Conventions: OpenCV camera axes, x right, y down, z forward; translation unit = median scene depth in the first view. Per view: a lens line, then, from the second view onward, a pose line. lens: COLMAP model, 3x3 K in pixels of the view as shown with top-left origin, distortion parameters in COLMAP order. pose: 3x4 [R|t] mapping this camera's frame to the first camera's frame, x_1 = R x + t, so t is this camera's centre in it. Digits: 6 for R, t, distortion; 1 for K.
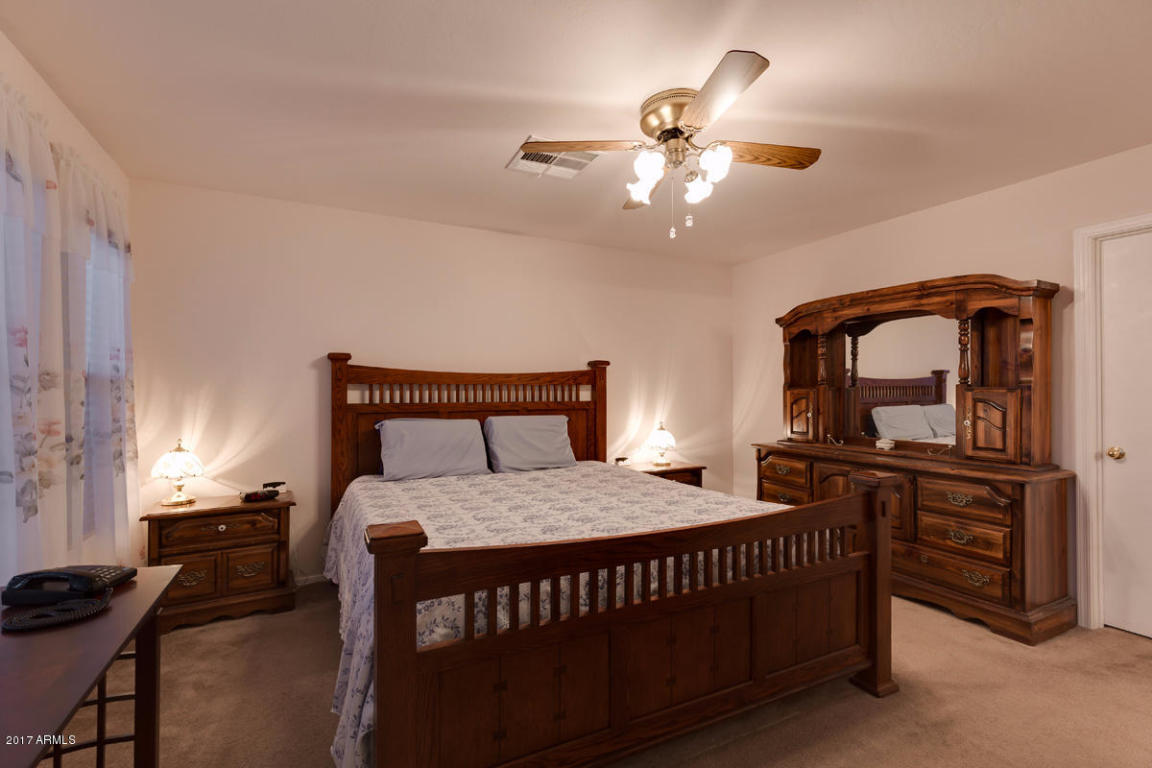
lens RADIAL K [[516.6, 0, 570.6], [0, 516.6, 388.4], [0, 0, 1]] dist [0.014724, 0.000080]
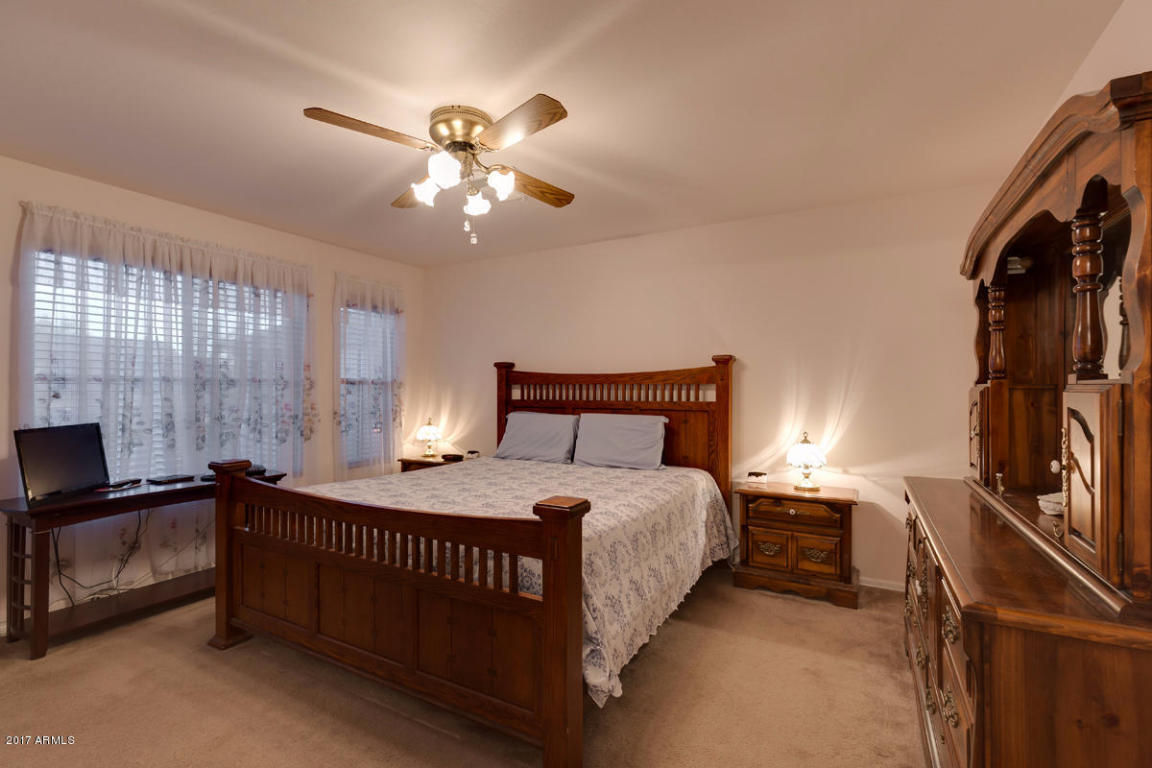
lens RADIAL K [[516.6, 0, 567.6], [0, 516.6, 383.6], [0, 0, 1]] dist [0.014724, 0.000080]
pose [[0.550770, -0.009010, -0.834608, 0.742655], [0.002381, 0.999955, -0.009224, 0.001244], [0.834654, 0.003093, 0.550766, 0.365993]]
